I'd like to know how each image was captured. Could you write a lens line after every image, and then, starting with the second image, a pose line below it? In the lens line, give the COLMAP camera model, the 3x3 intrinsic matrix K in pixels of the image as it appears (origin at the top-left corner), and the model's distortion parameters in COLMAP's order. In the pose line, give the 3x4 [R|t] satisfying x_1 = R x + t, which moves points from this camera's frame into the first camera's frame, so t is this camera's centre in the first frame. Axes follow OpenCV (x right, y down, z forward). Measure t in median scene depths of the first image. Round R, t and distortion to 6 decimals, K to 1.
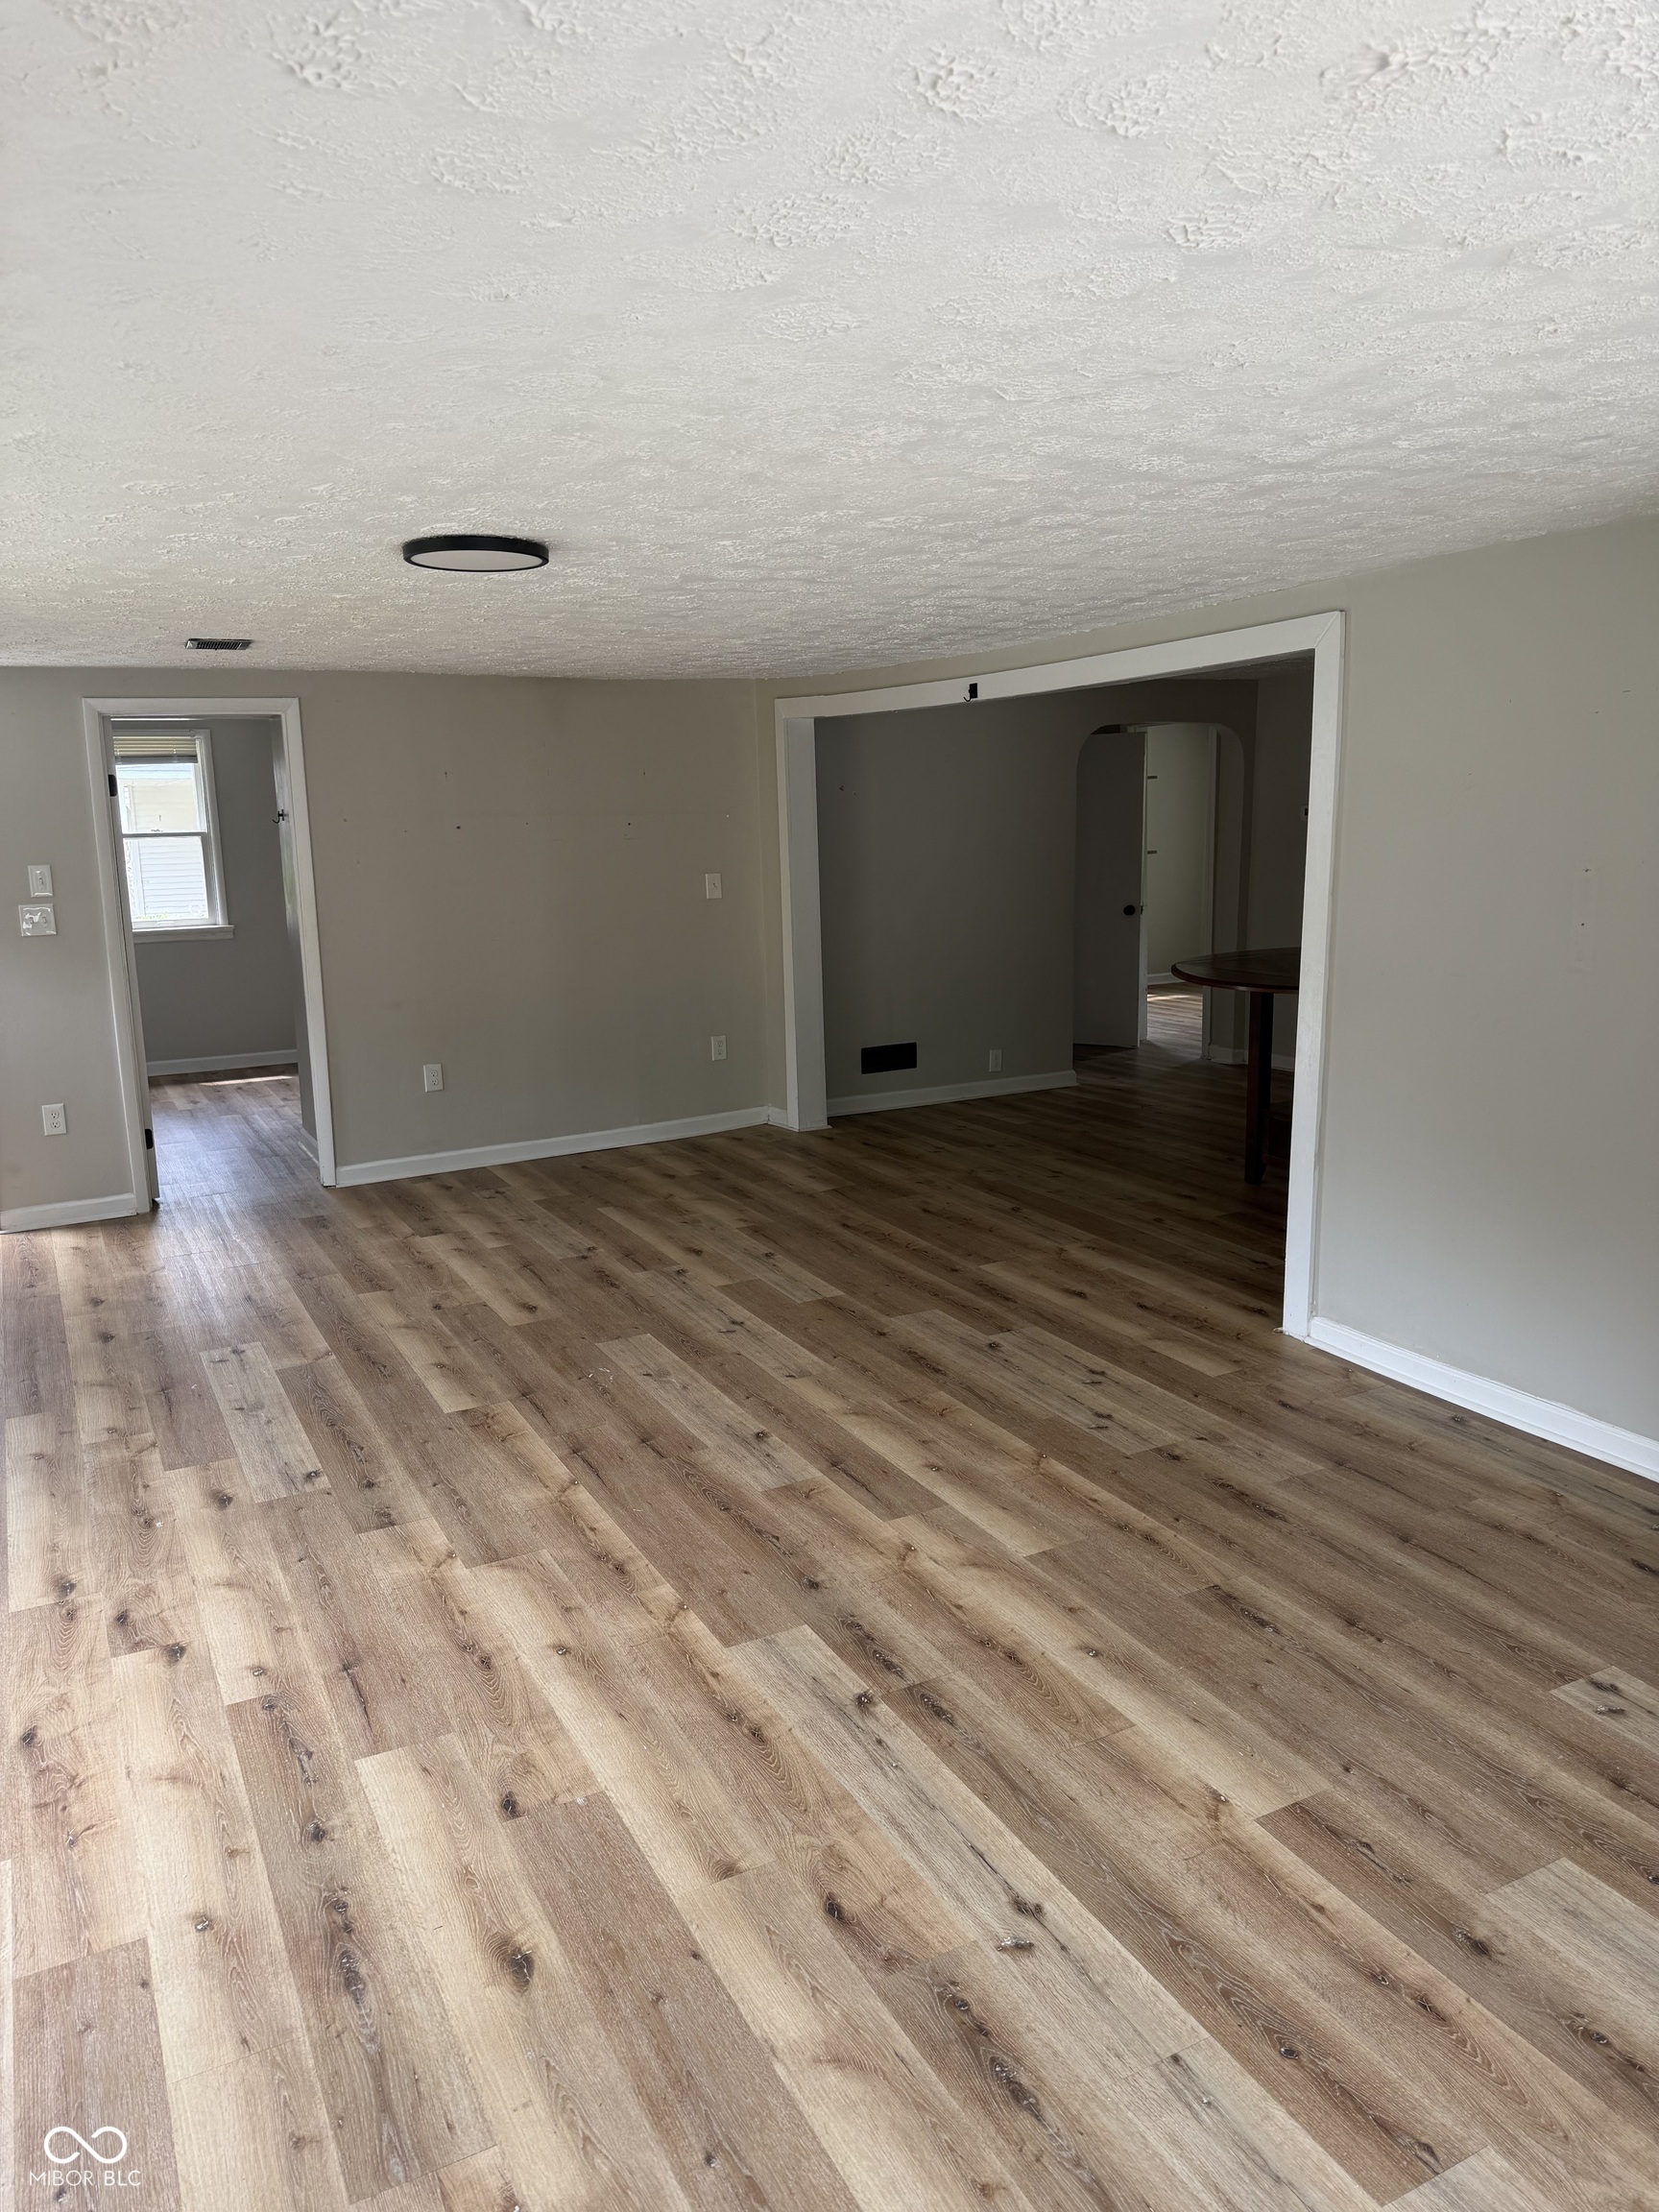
lens RADIAL K [[1540.2, 0, 829.5], [0, 1540.2, 1106.0], [0, 0, 1]] dist [0.159539, -0.357085]
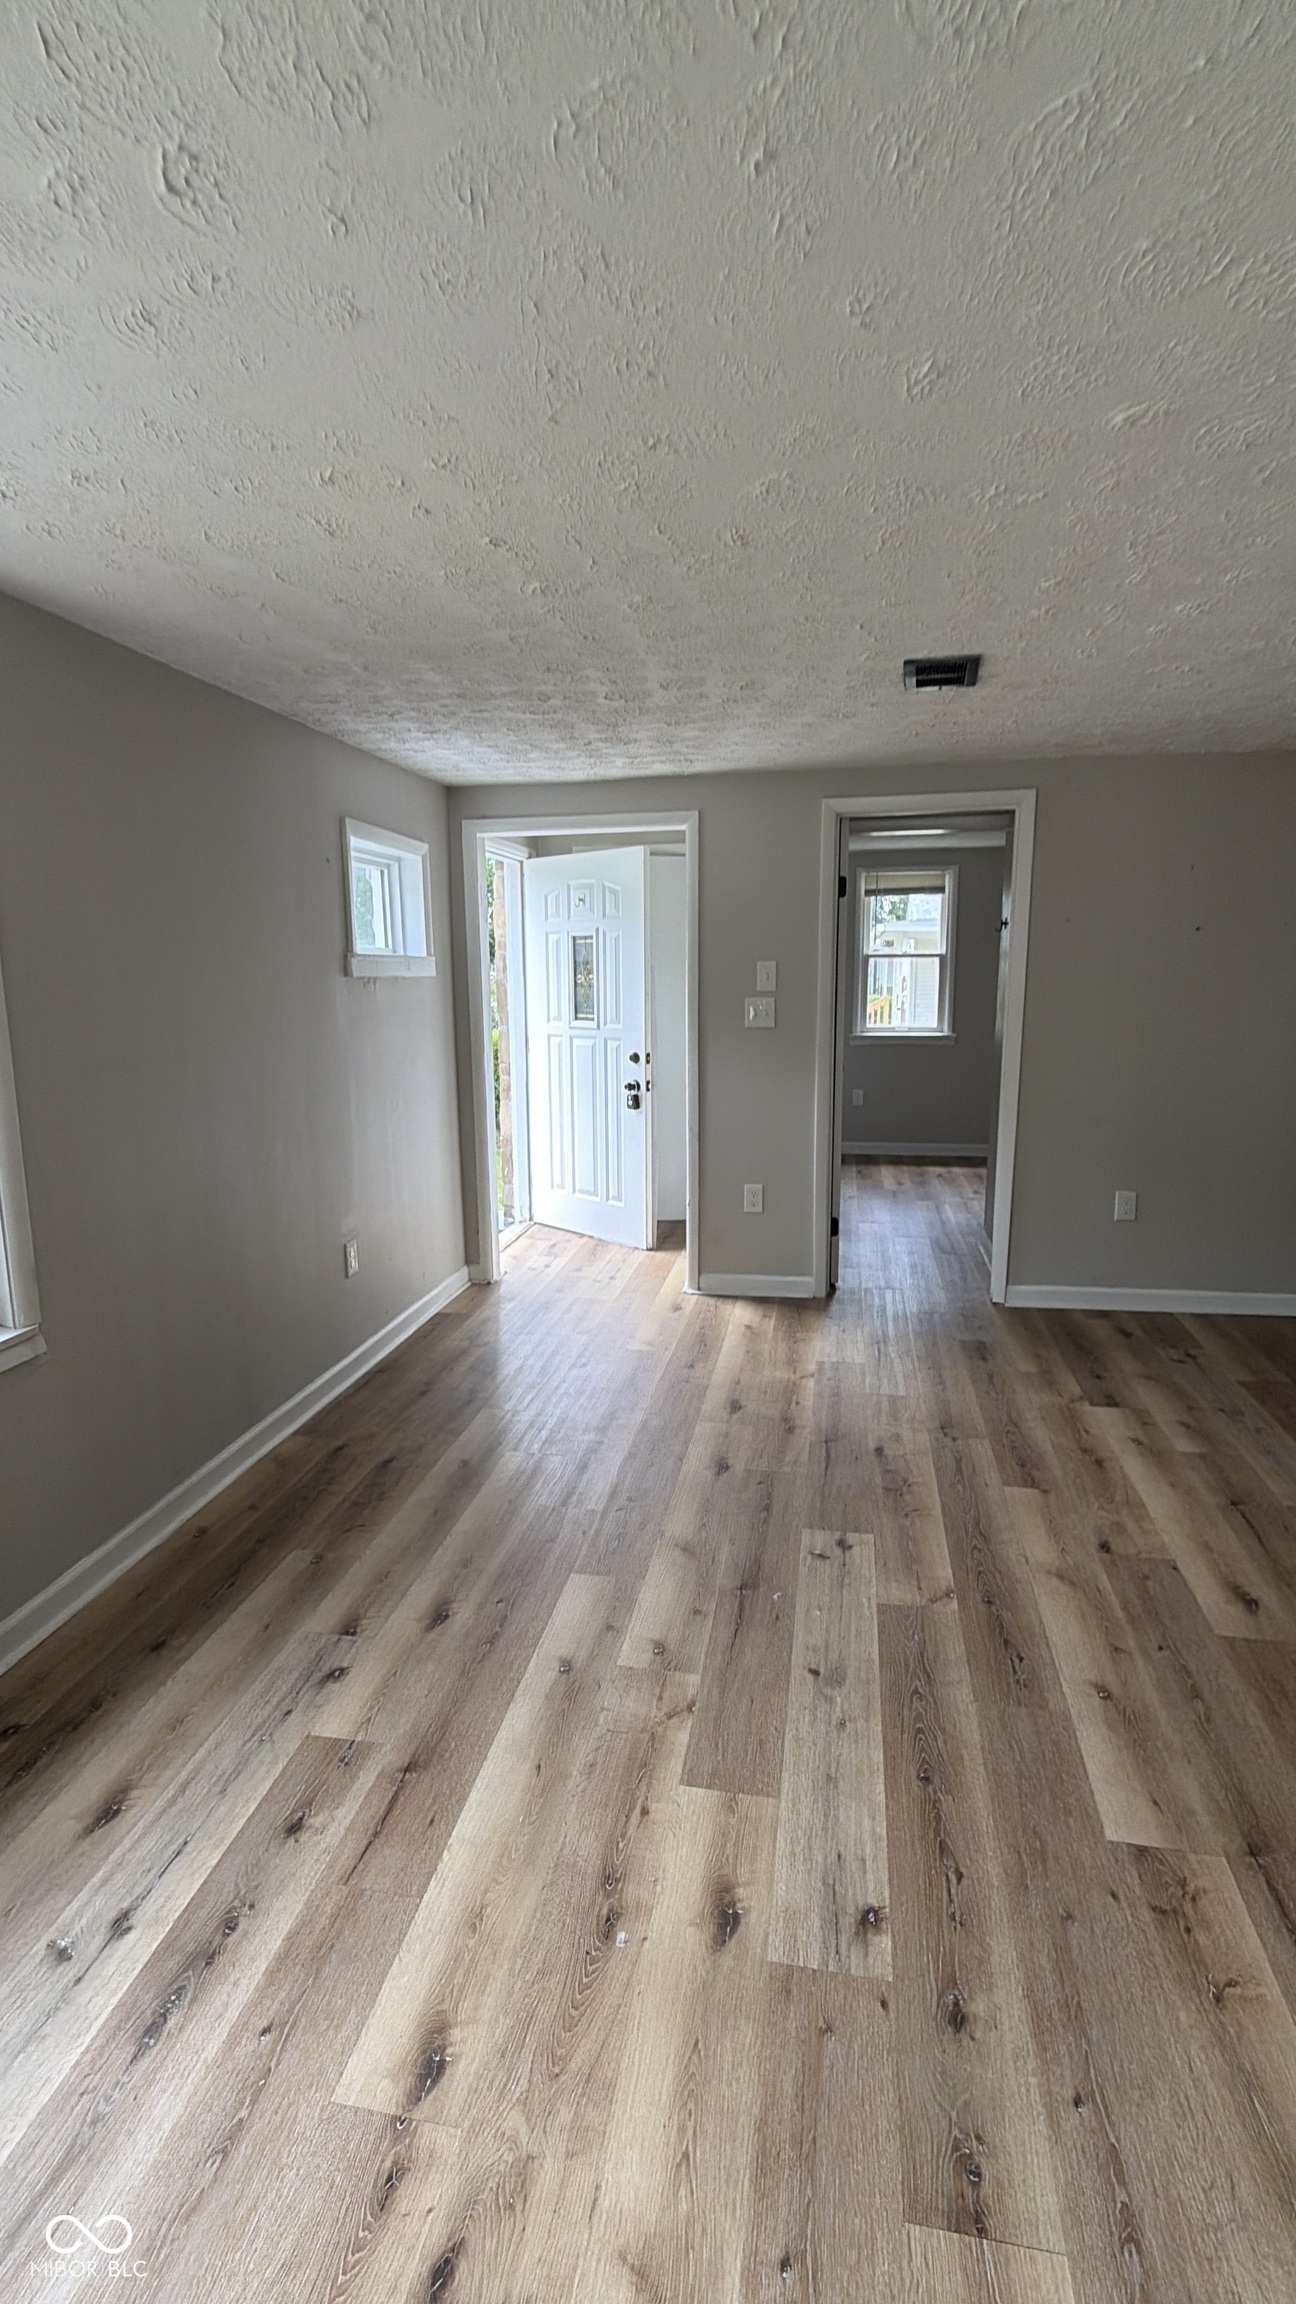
lens RADIAL K [[1050.8, 0, 648.0], [0, 1050.8, 1152.0], [0, 0, 1]] dist [0.000044, 0.001231]
pose [[0.784871, 0.121704, -0.607590, -0.149298], [-0.129518, 0.991086, 0.031213, -0.046268], [0.605973, 0.054196, 0.793637, 0.486138]]
